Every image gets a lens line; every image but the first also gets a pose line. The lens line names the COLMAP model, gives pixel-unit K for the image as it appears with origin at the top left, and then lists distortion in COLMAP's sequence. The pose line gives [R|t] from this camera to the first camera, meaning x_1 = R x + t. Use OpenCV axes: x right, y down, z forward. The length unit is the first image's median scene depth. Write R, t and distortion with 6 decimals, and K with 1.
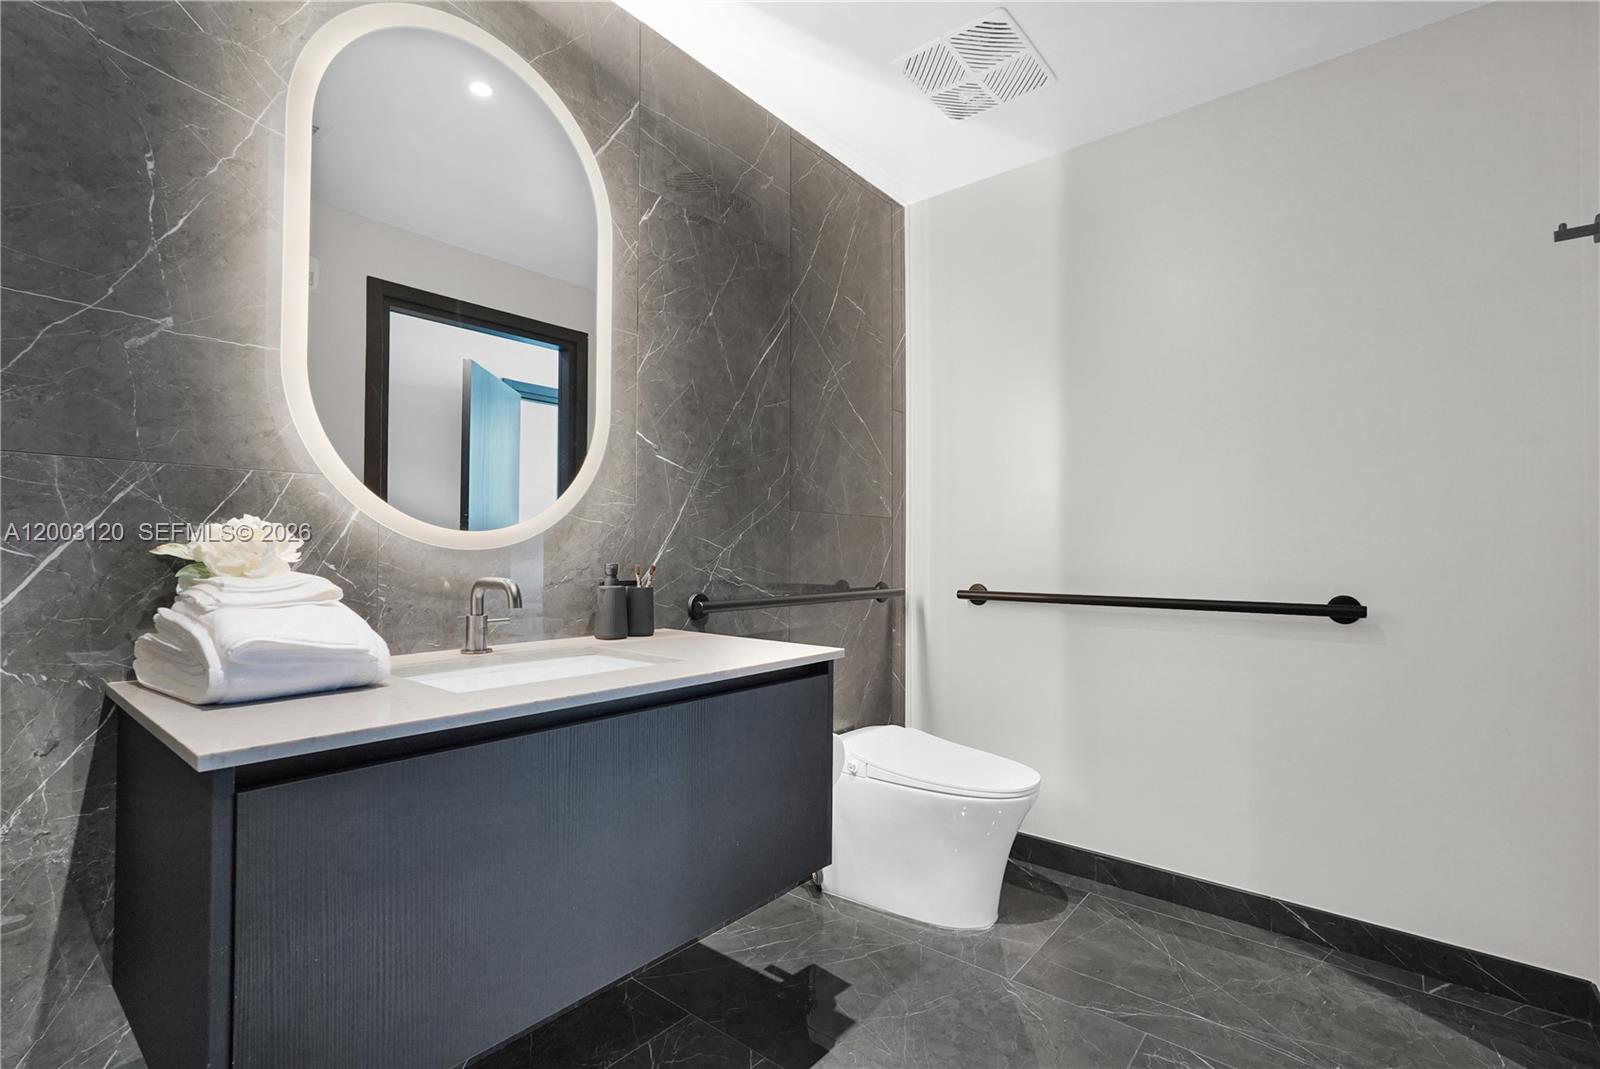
lens RADIAL K [[729.2, 0, 799.5], [0, 729.2, 542.9], [0, 0, 1]] dist [-0.013687, 0.007209]
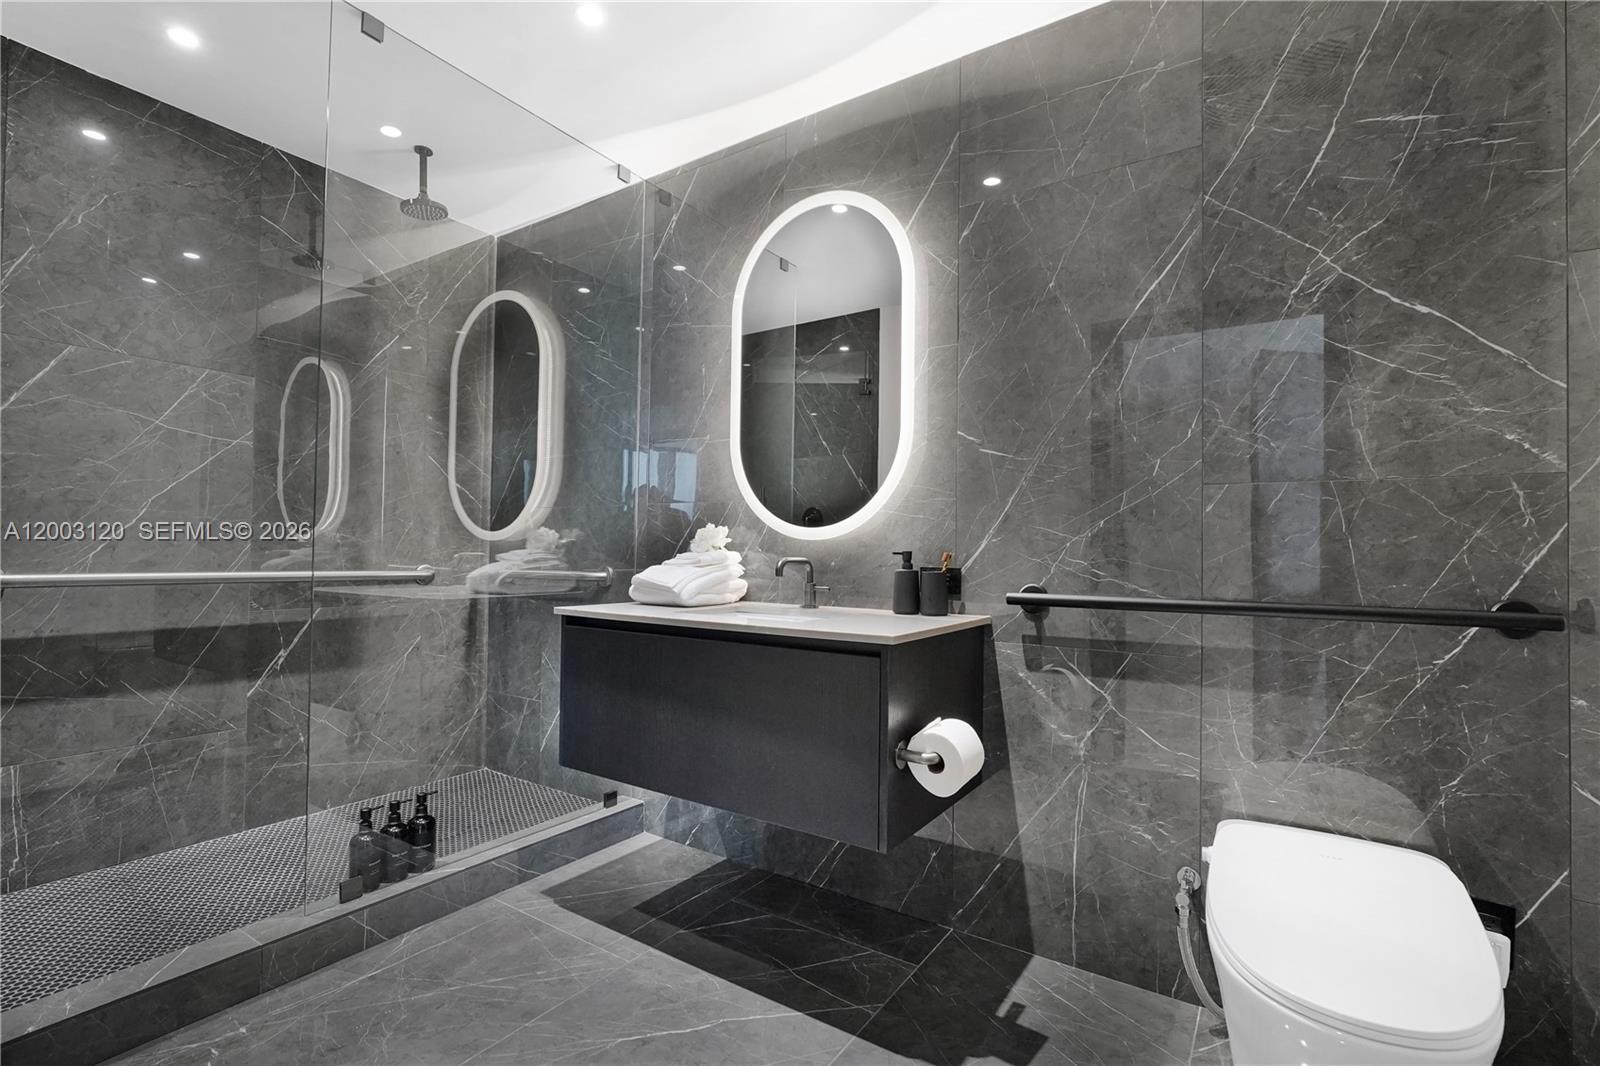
lens RADIAL K [[729.2, 0, 799.5], [0, 729.2, 534.3], [0, 0, 1]] dist [-0.013687, 0.007209]
pose [[0.104158, -0.021421, -0.994330, 0.777515], [0.004404, 0.999768, -0.021077, 0.021780], [0.994551, -0.002184, 0.104228, 0.599162]]
